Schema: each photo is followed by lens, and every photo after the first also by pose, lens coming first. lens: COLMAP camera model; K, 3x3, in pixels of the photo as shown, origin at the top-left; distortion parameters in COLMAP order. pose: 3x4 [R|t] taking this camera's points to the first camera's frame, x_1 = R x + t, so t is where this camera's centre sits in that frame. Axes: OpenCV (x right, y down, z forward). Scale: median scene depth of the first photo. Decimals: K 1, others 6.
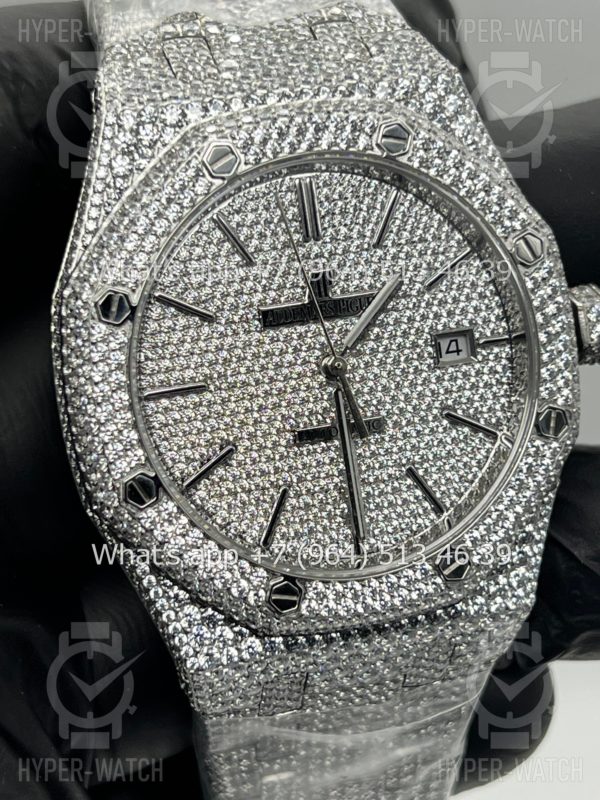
lens RADIAL K [[1877.9, 0, 293.1], [0, 1877.9, 400.4], [0, 0, 1]] dist [0.170574, 0.000000]
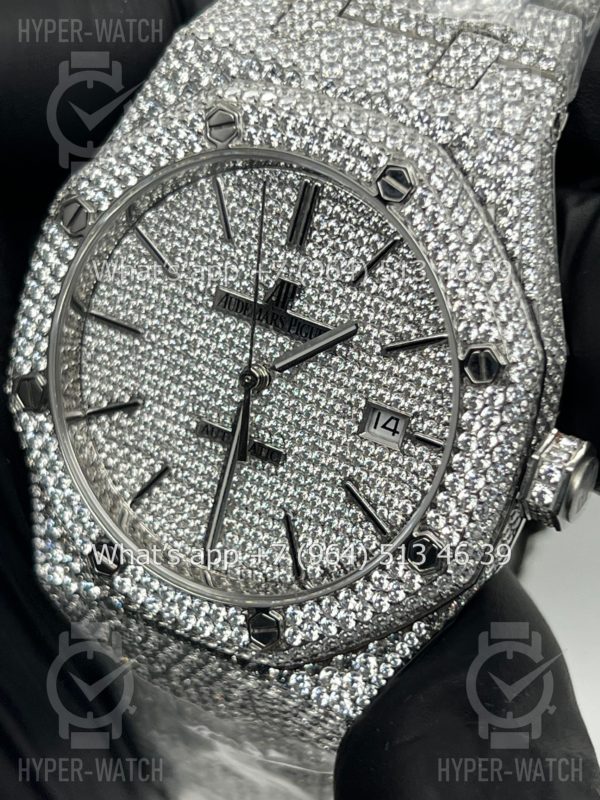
lens RADIAL K [[1877.9, 0, 295.6], [0, 1877.9, 405.7], [0, 0, 1]] dist [0.170574, 0.000000]
pose [[0.675944, 0.477125, -0.561650, 0.561466], [-0.397347, 0.877814, 0.267501, -0.261619], [0.620656, 0.042354, 0.782938, 0.280540]]
